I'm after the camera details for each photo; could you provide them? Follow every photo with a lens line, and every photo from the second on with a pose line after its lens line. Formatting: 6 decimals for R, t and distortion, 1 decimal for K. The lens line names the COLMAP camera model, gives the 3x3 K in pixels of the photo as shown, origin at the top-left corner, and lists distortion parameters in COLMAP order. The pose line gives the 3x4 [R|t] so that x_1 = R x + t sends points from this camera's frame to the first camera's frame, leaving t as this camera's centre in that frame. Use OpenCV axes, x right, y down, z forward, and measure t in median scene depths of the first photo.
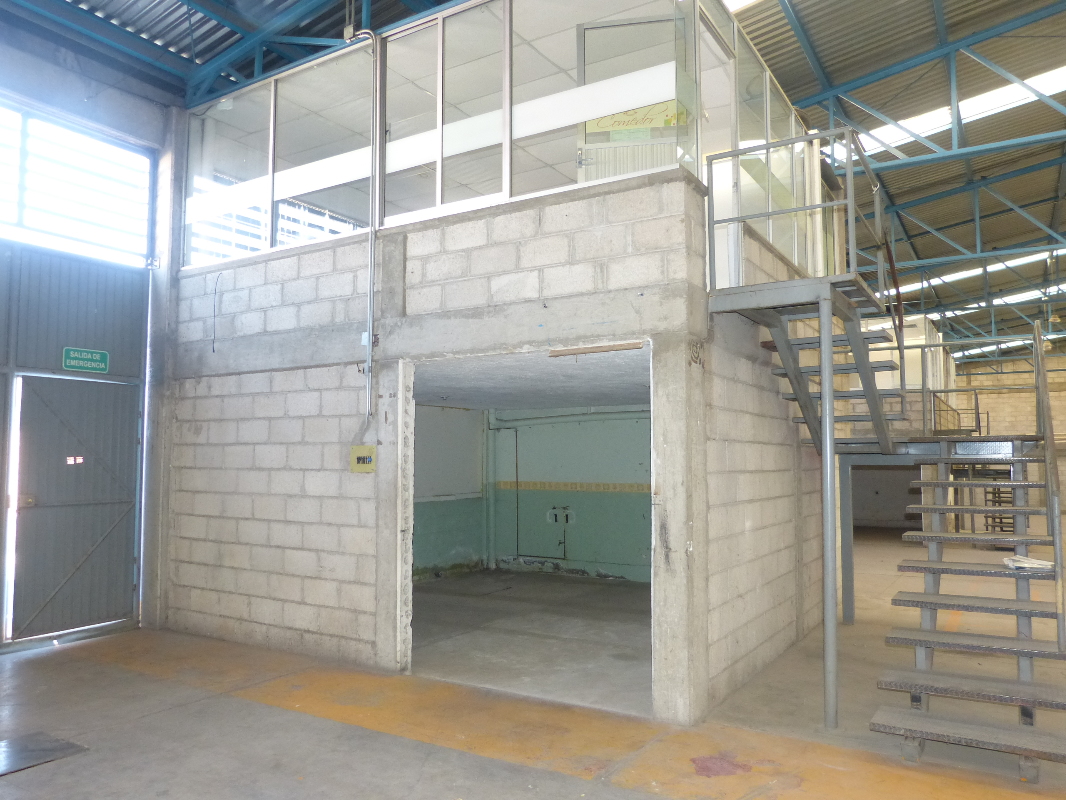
lens RADIAL K [[784.4, 0, 533.0], [0, 784.4, 400.0], [0, 0, 1]] dist [-0.014308, -0.001660]
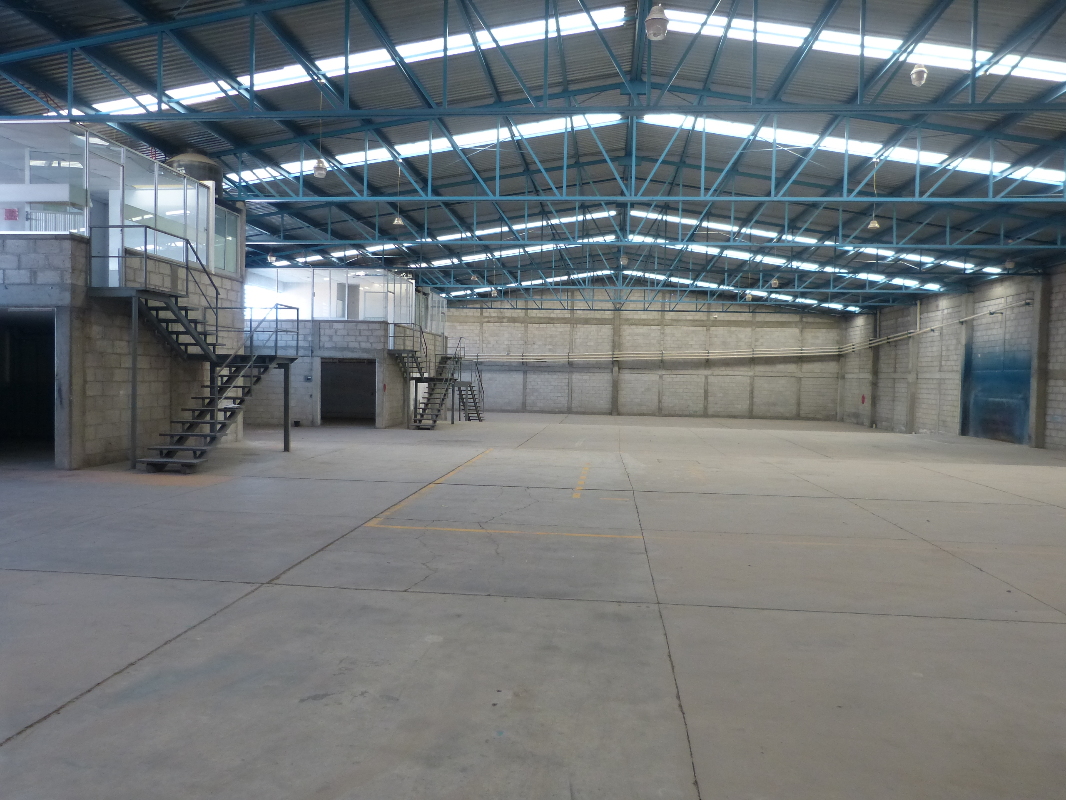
lens RADIAL K [[784.4, 0, 533.0], [0, 784.4, 400.0], [0, 0, 1]] dist [-0.014308, -0.001660]
pose [[0.897731, 0.005361, 0.440512, 0.328968], [-0.055974, 0.993210, 0.101983, -0.099916], [-0.436974, -0.116211, 0.891935, -1.375187]]
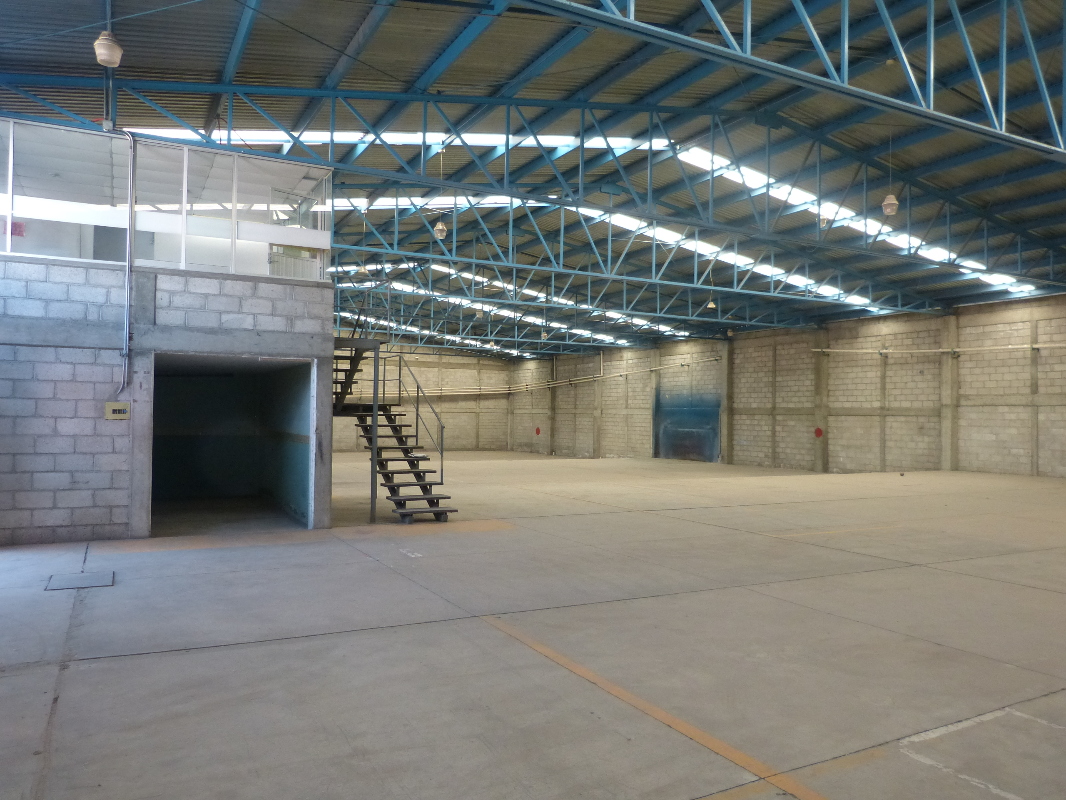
lens RADIAL K [[784.4, 0, 533.0], [0, 784.4, 400.0], [0, 0, 1]] dist [-0.014308, -0.001660]
pose [[0.504220, 0.023139, 0.863265, -1.173097], [-0.079160, 0.996671, 0.019522, -0.044232], [-0.859940, -0.078179, 0.504373, -0.521547]]
